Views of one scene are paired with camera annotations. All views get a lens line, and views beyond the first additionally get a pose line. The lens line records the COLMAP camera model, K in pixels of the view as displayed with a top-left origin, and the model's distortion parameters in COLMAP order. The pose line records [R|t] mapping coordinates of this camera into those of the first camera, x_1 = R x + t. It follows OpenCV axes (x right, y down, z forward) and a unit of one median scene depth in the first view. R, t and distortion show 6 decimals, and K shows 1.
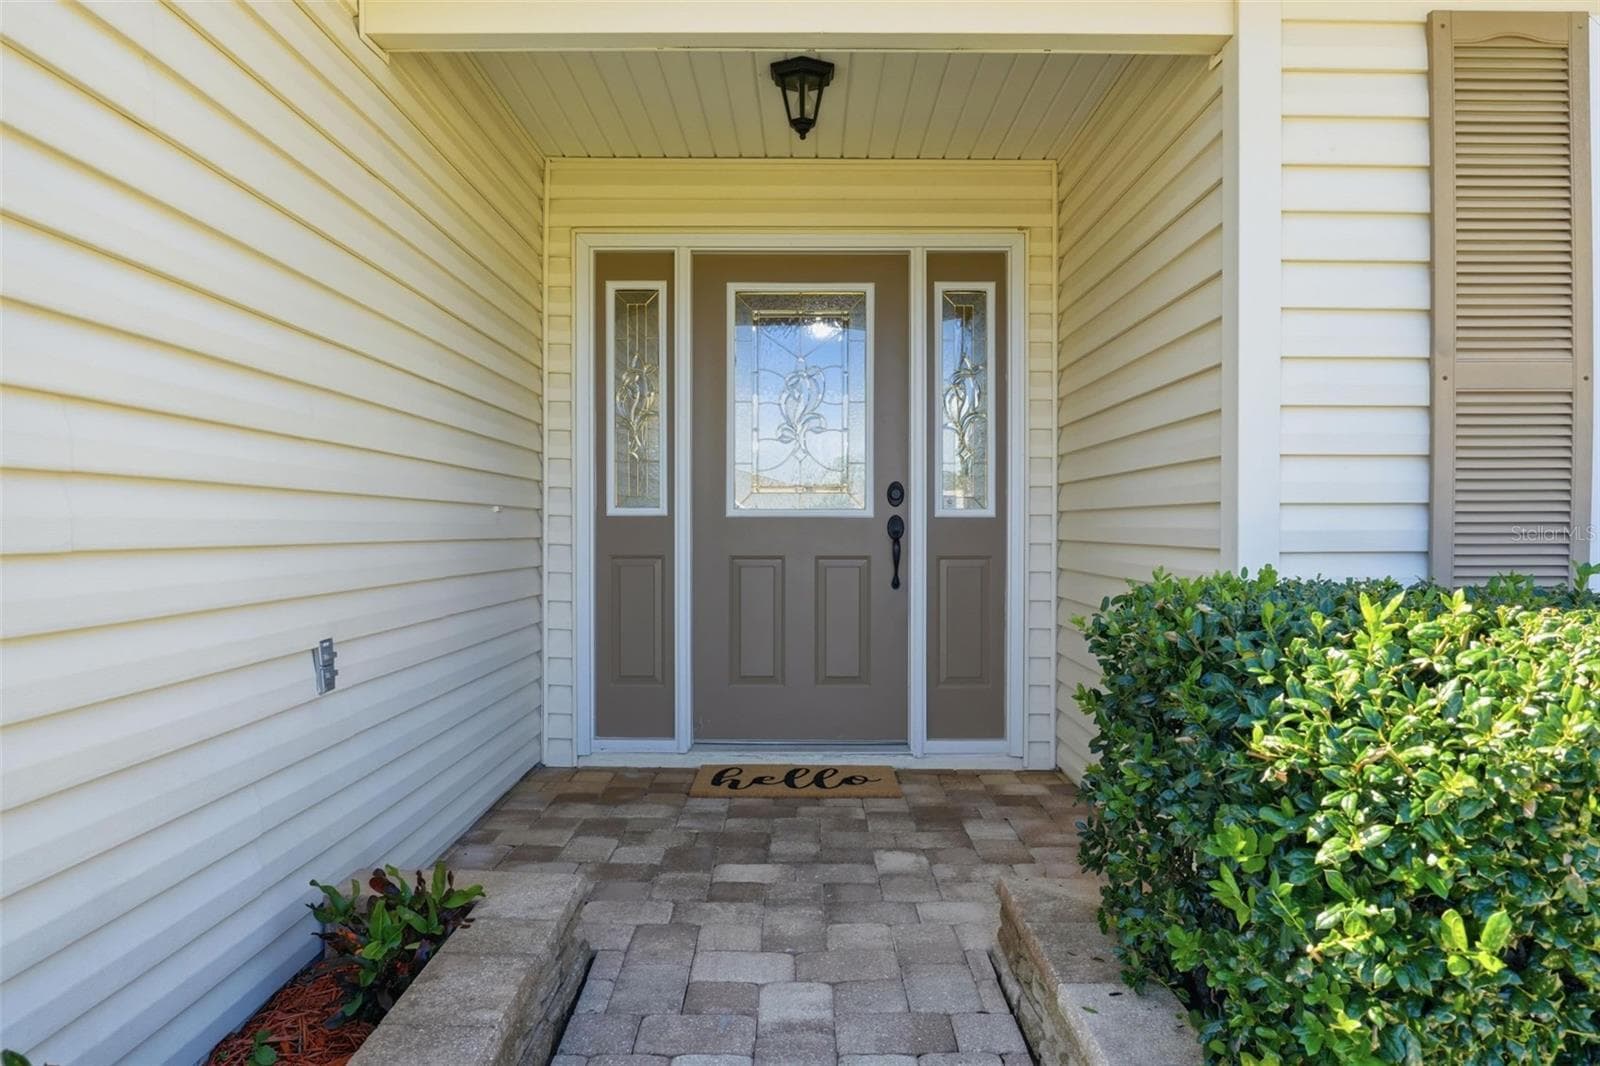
lens RADIAL K [[1099.7, 0, 805.5], [0, 1099.7, 530.3], [0, 0, 1]] dist [0.005183, -0.001825]
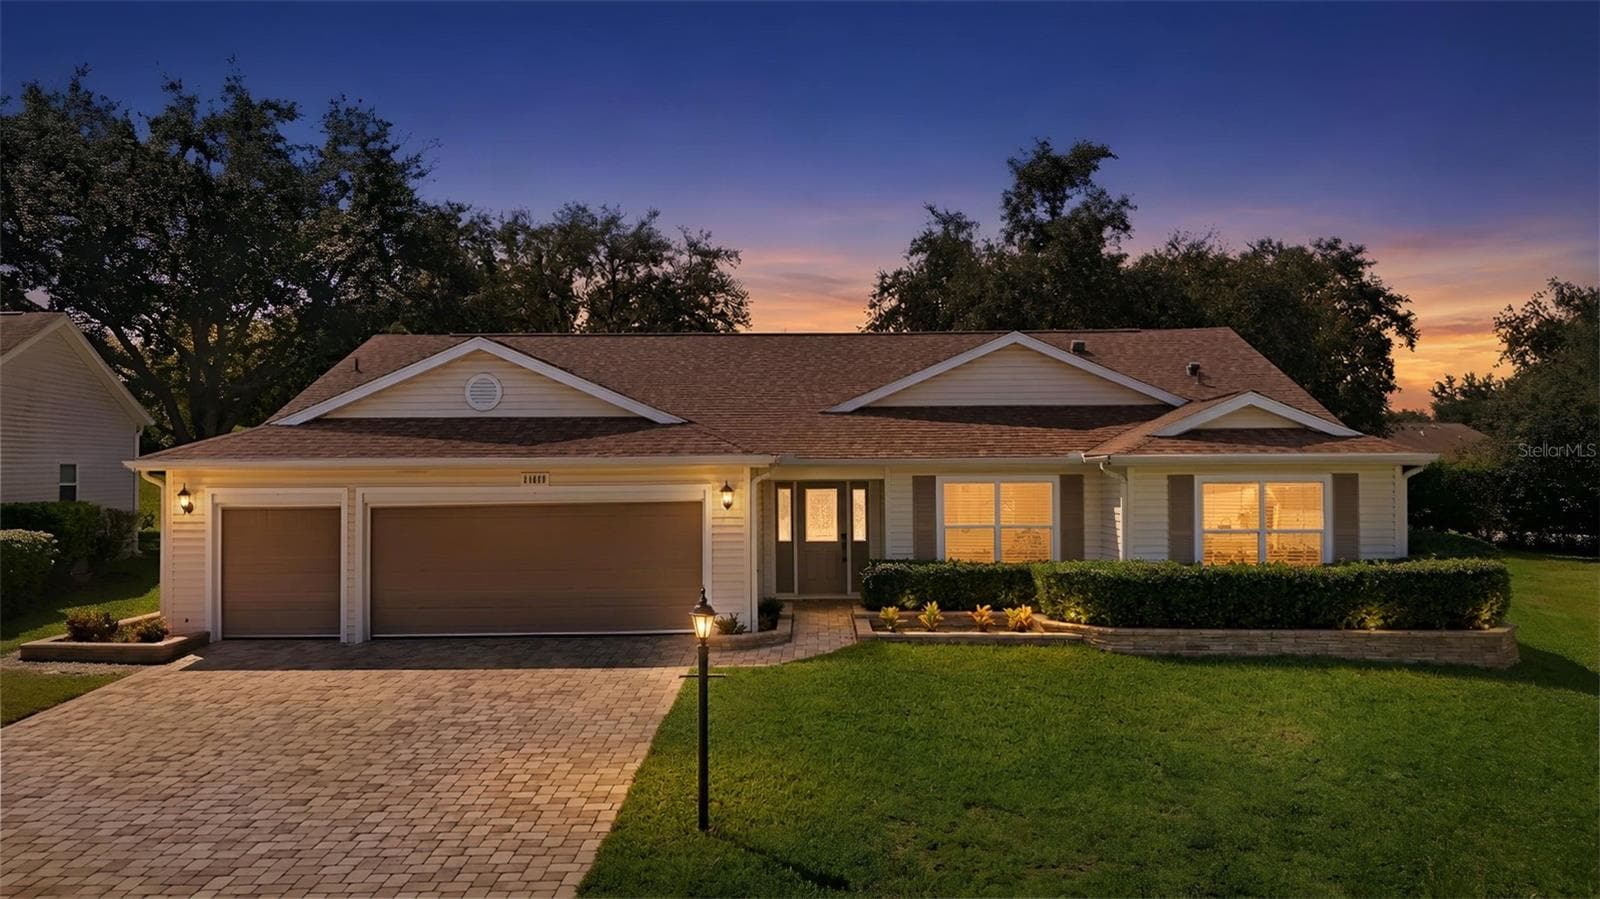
lens RADIAL K [[1190.7, 0, 800.0], [0, 1190.7, 449.5], [0, 0, 1]] dist [0.067079, -0.072932]
pose [[0.999727, -0.014189, -0.018539, 0.000966], [0.013774, 0.999656, -0.022315, -0.284078], [0.018850, 0.022053, 0.999579, -3.884002]]
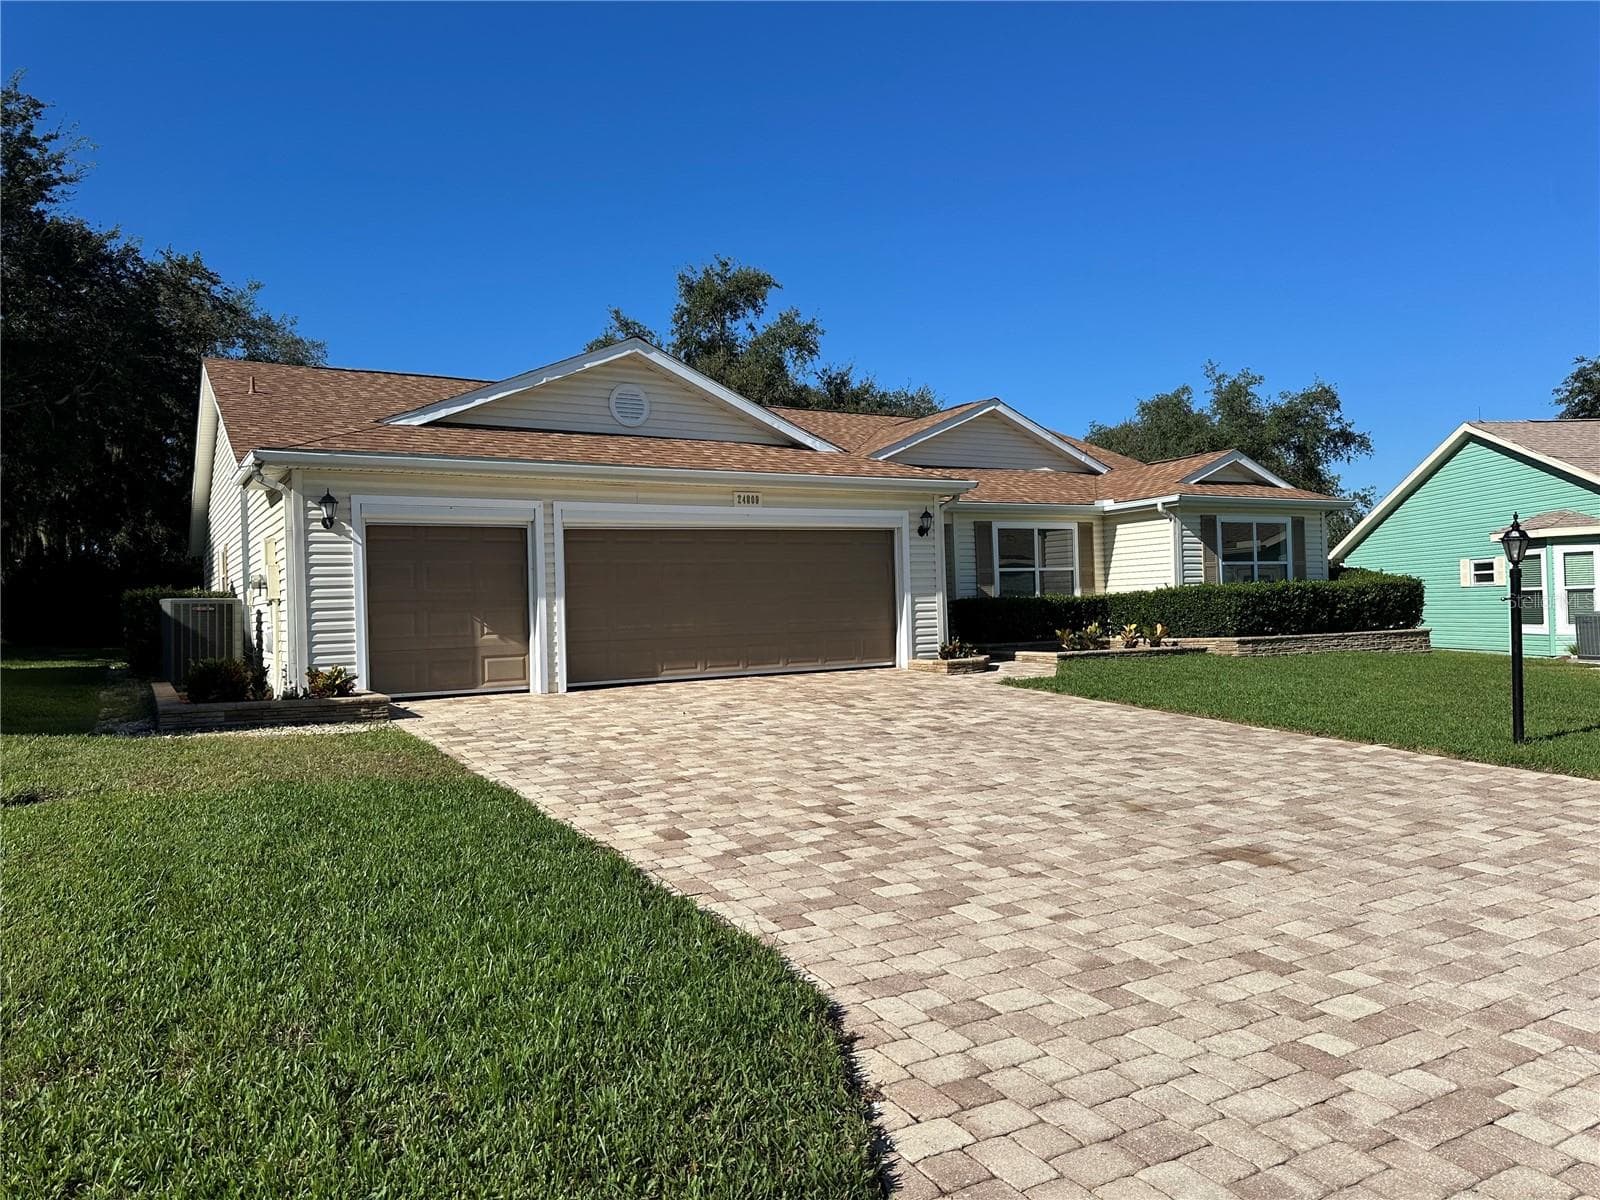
lens RADIAL K [[1129.6, 0, 800.8], [0, 1129.6, 607.6], [0, 0, 1]] dist [0.080738, -0.098712]
pose [[0.861317, -0.031144, 0.507113, -2.520470], [0.039945, 0.999181, -0.006482, 0.060726], [-0.506495, 0.025840, 0.861855, -2.878731]]
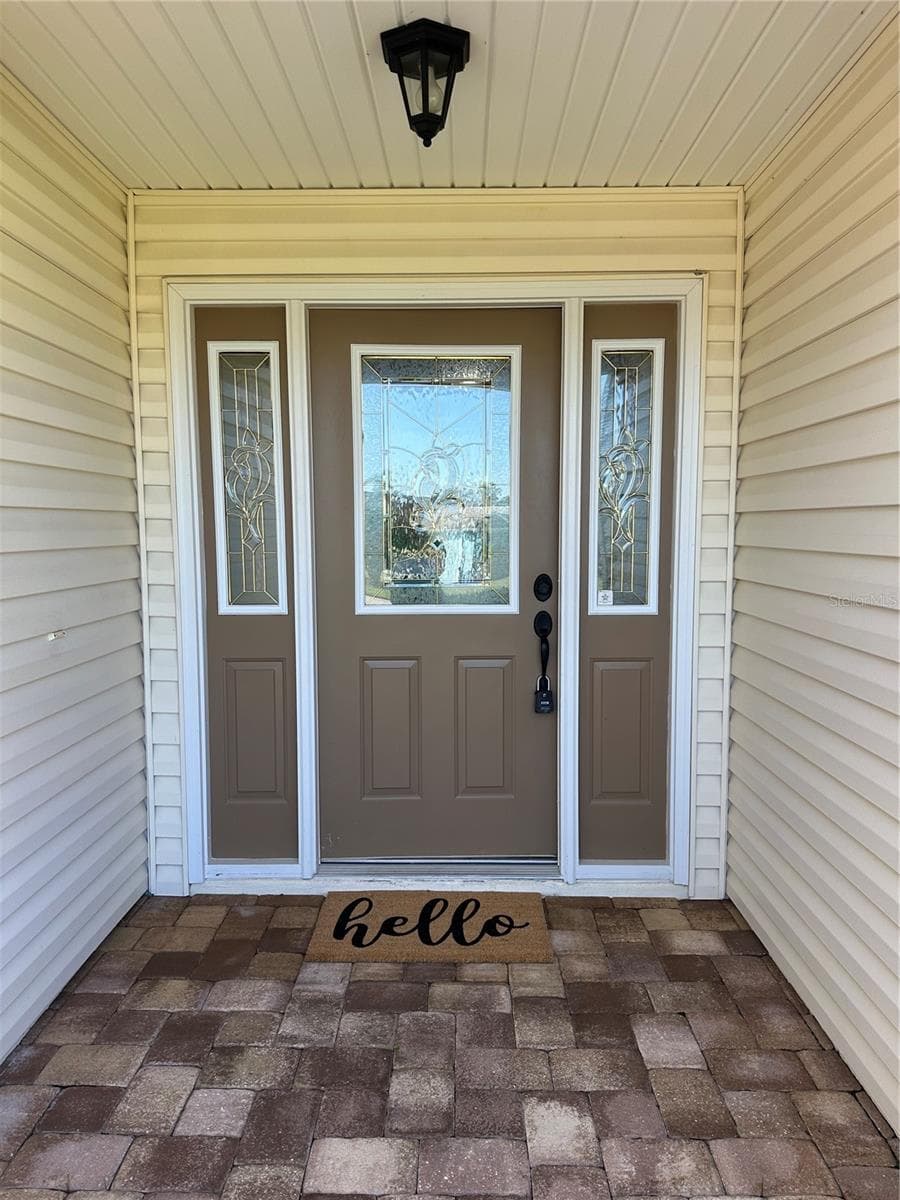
lens RADIAL K [[847.2, 0, 449.6], [0, 847.2, 605.9], [0, 0, 1]] dist [0.080738, -0.098712]
pose [[0.999883, -0.004396, -0.014654, 0.016069], [0.005705, 0.995882, 0.090484, -0.082779], [0.014196, -0.090557, 0.995790, 0.327150]]
